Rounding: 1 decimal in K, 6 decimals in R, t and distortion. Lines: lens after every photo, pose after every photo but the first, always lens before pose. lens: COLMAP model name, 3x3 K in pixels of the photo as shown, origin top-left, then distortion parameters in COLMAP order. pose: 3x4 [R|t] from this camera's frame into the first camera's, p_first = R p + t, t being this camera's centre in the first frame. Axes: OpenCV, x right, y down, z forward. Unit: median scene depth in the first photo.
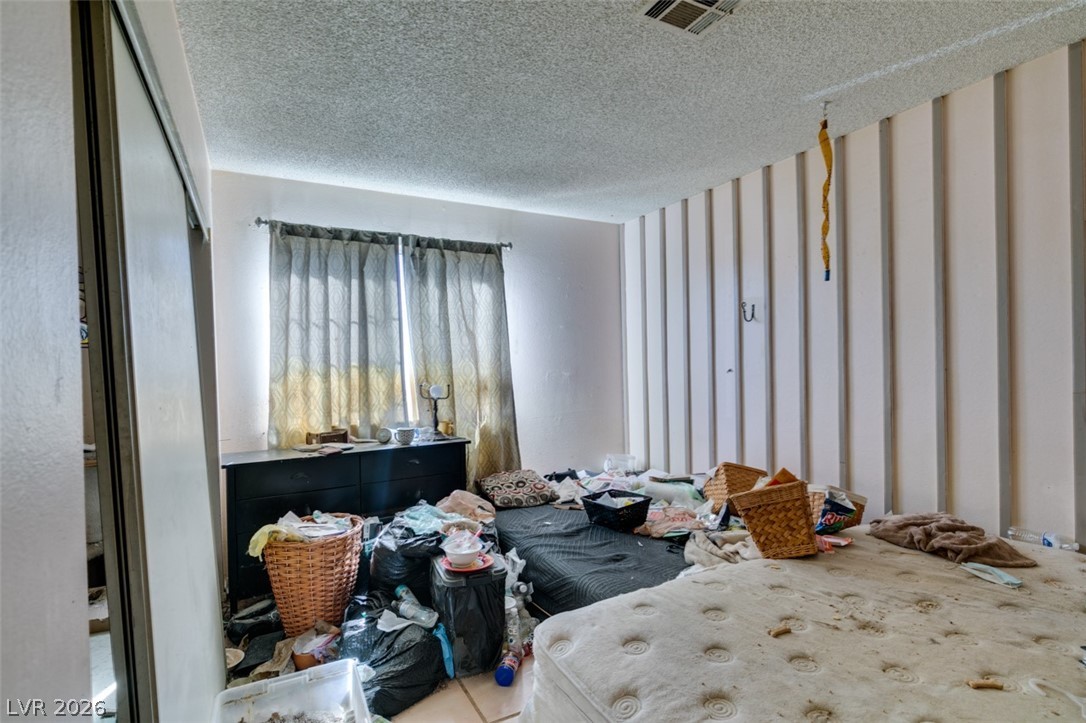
lens RADIAL K [[527.4, 0, 544.5], [0, 527.4, 368.8], [0, 0, 1]] dist [-0.003688, 0.000696]
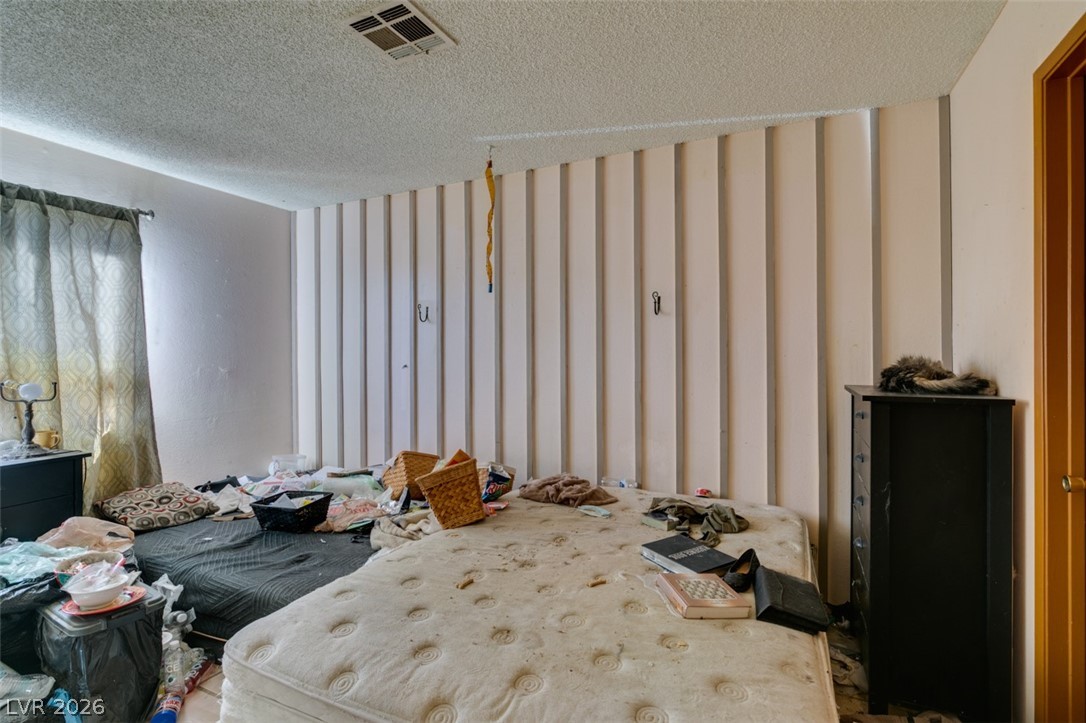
lens RADIAL K [[538.9, 0, 540.6], [0, 538.9, 355.4], [0, 0, 1]] dist [0.000511, -0.000491]
pose [[0.804372, 0.018482, 0.593839, -0.098258], [-0.007461, 0.999751, -0.021010, 0.002738], [-0.594080, 0.012469, 0.804310, -0.061036]]
